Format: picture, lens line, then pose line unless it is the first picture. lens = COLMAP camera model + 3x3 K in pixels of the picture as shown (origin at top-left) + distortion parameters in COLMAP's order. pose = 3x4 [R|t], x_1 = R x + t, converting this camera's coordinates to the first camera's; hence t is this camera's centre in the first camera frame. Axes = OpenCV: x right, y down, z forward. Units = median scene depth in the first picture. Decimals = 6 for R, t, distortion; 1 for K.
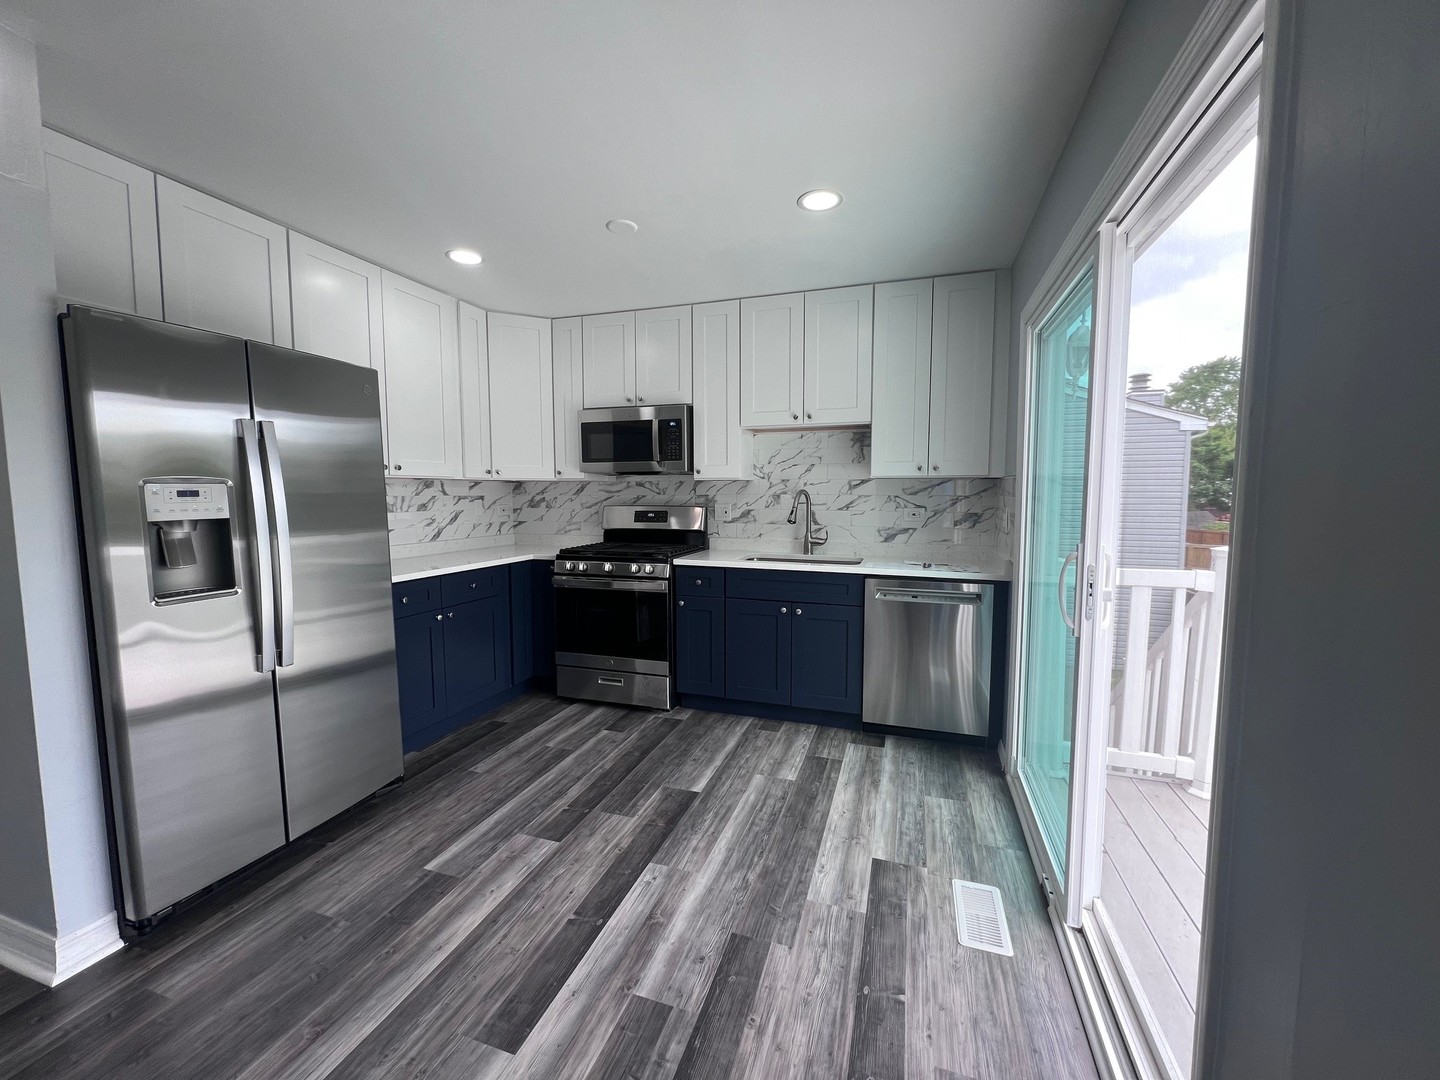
lens RADIAL K [[574.1, 0, 720.5], [0, 574.1, 535.3], [0, 0, 1]] dist [-0.002975, 0.000918]
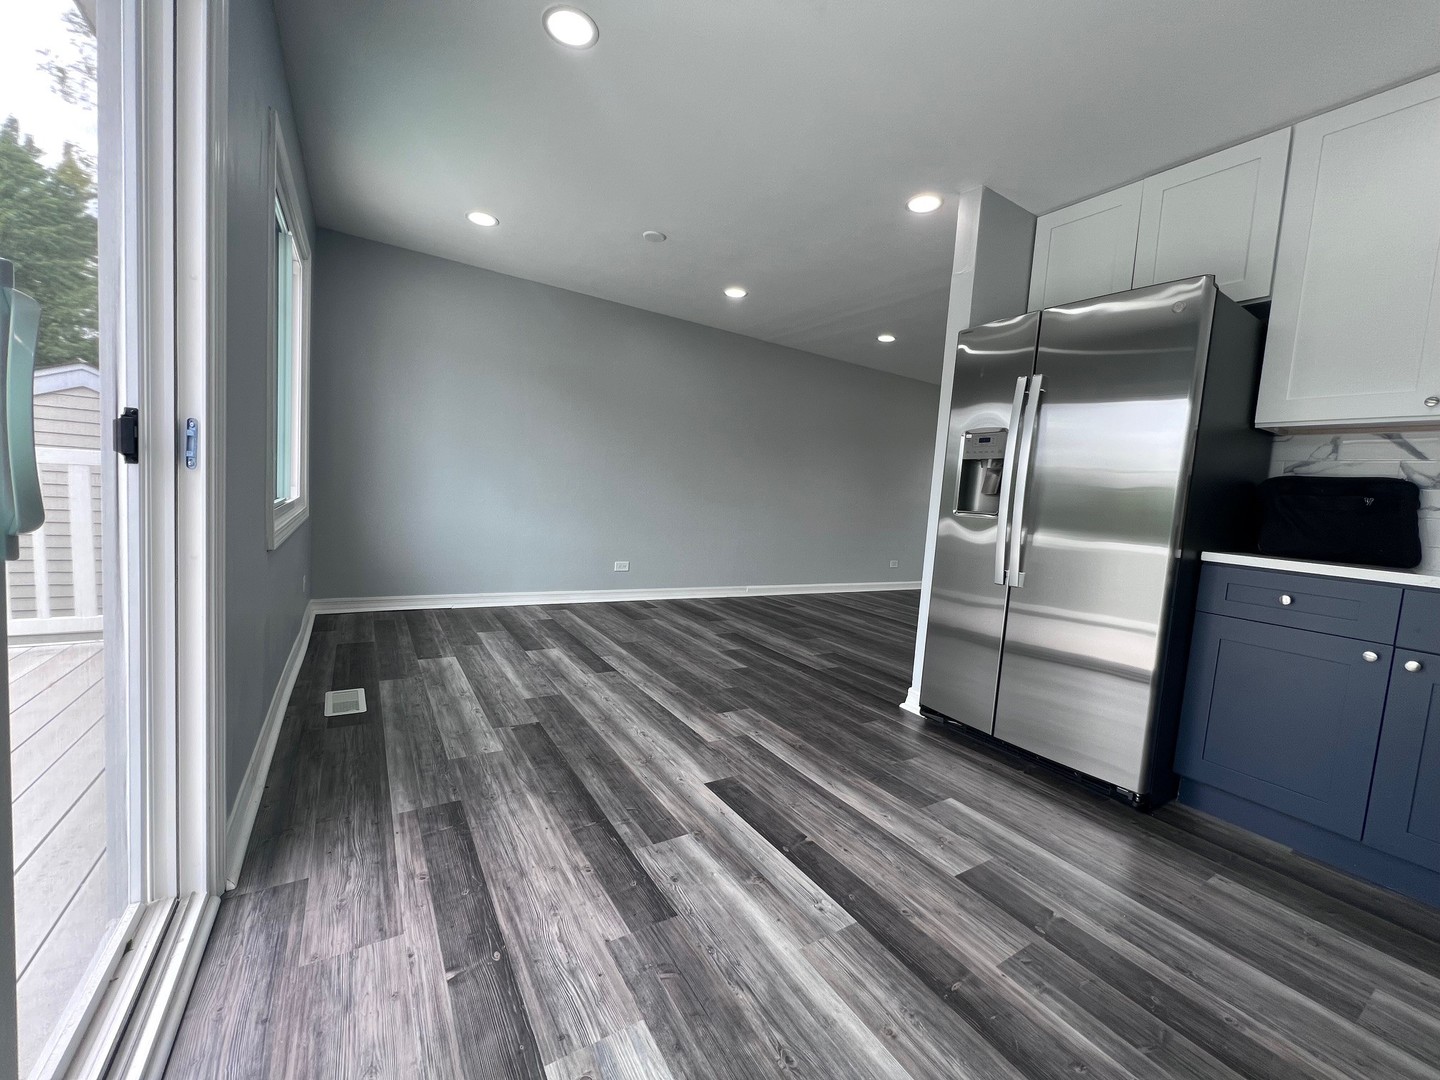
lens RADIAL K [[574.1, 0, 717.9], [0, 574.1, 533.4], [0, 0, 1]] dist [-0.002975, 0.000918]
pose [[-0.633072, 0.011420, -0.774009, 0.480055], [-0.130317, 0.984048, 0.121107, 0.055795], [0.763045, 0.177536, -0.621485, 1.164909]]
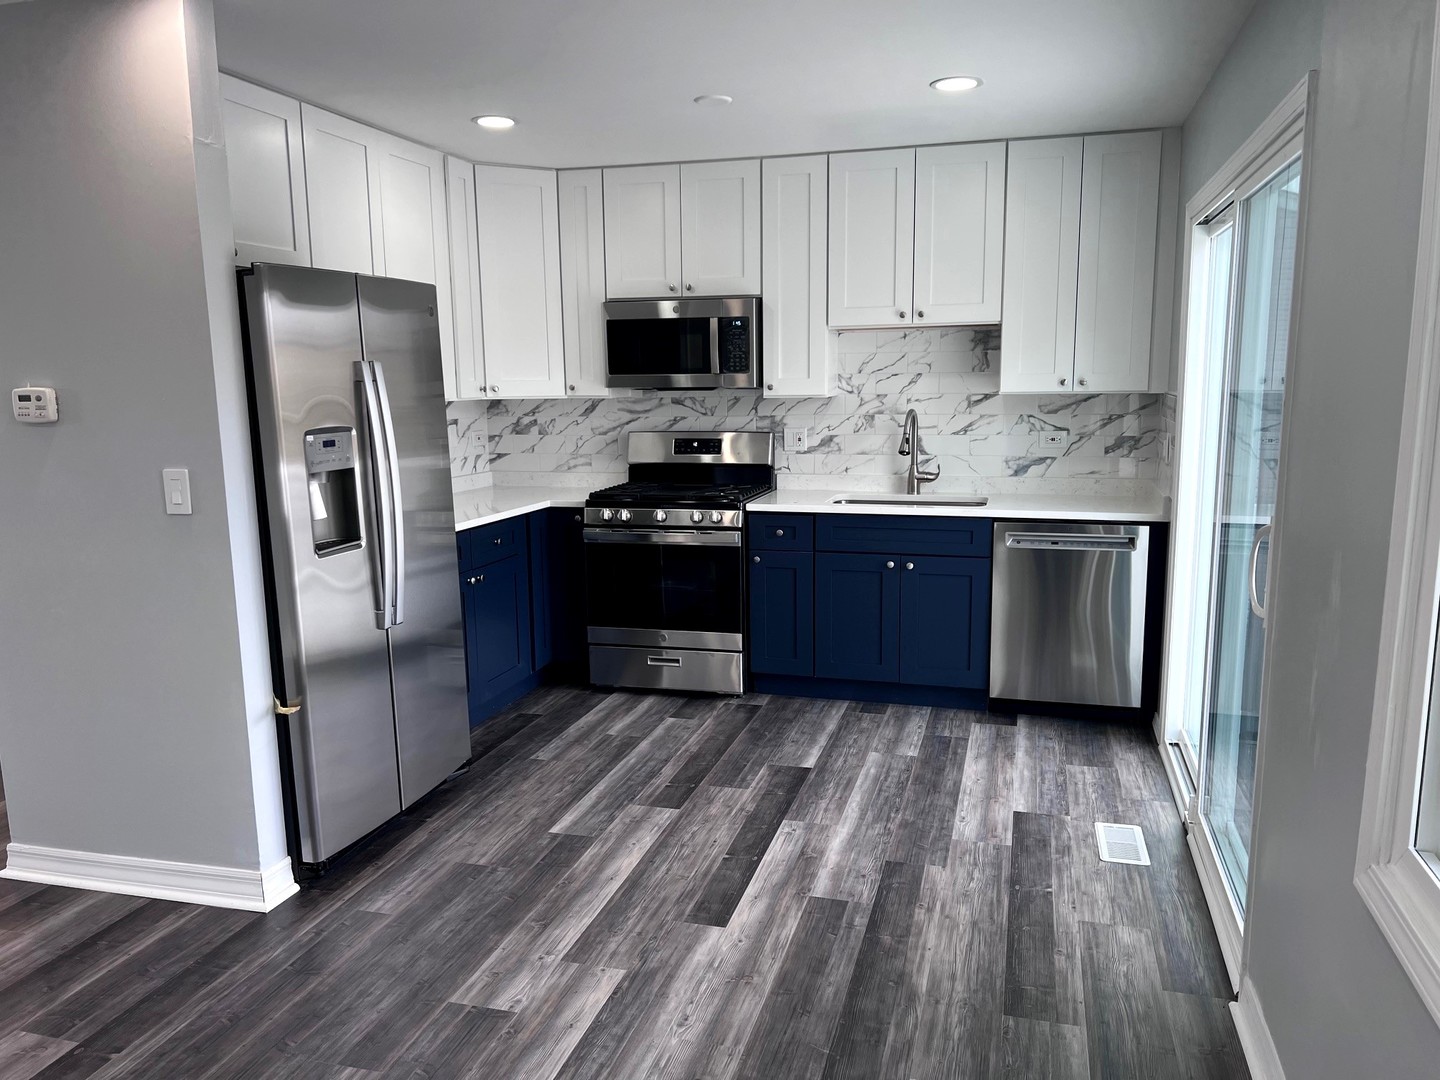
lens RADIAL K [[1080.6, 0, 724.5], [0, 1080.6, 551.2], [0, 0, 1]] dist [0.053649, -0.055999]
pose [[0.998757, -0.019131, 0.046026, -0.284773], [0.015065, 0.996084, 0.087119, -0.034531], [-0.047512, -0.086317, 0.995134, -0.728682]]
